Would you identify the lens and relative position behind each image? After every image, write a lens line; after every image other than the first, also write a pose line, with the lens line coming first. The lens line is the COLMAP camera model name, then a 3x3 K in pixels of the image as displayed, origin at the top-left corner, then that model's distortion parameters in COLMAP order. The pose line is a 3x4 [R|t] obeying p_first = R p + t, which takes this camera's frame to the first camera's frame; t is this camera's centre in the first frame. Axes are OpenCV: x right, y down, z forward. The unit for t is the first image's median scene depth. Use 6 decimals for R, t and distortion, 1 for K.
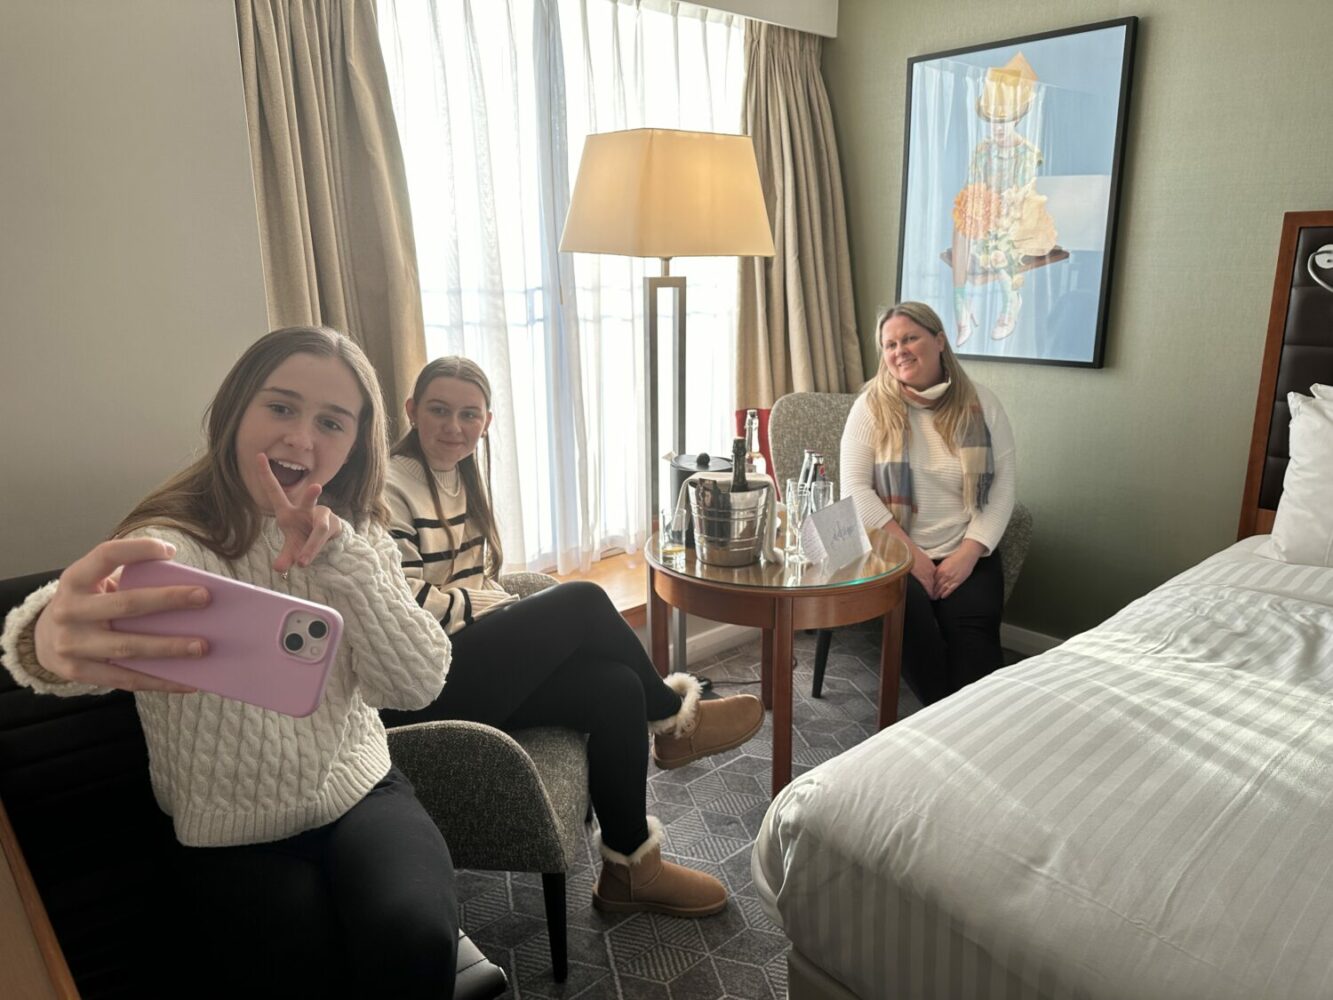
lens RADIAL K [[941.7, 0, 666.5], [0, 941.7, 500.0], [0, 0, 1]] dist [0.131917, -0.204191]
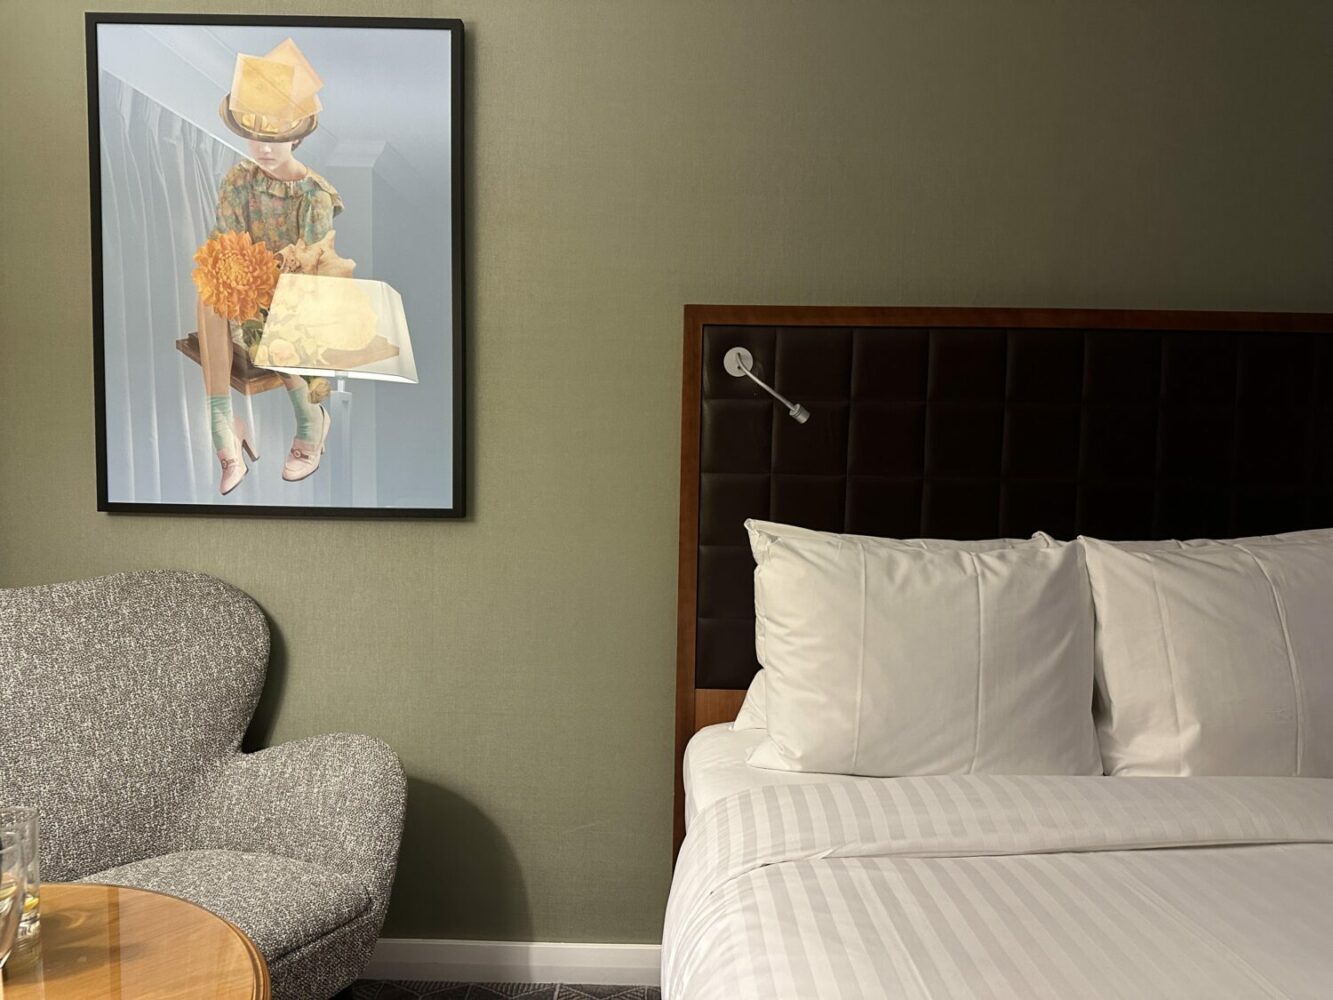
lens RADIAL K [[941.7, 0, 666.5], [0, 941.7, 500.0], [0, 0, 1]] dist [0.131917, -0.204191]
pose [[0.684327, -0.028497, 0.728618, 0.062627], [0.155031, 0.982076, -0.107197, -0.054658], [-0.712504, 0.186316, 0.676480, 0.441815]]
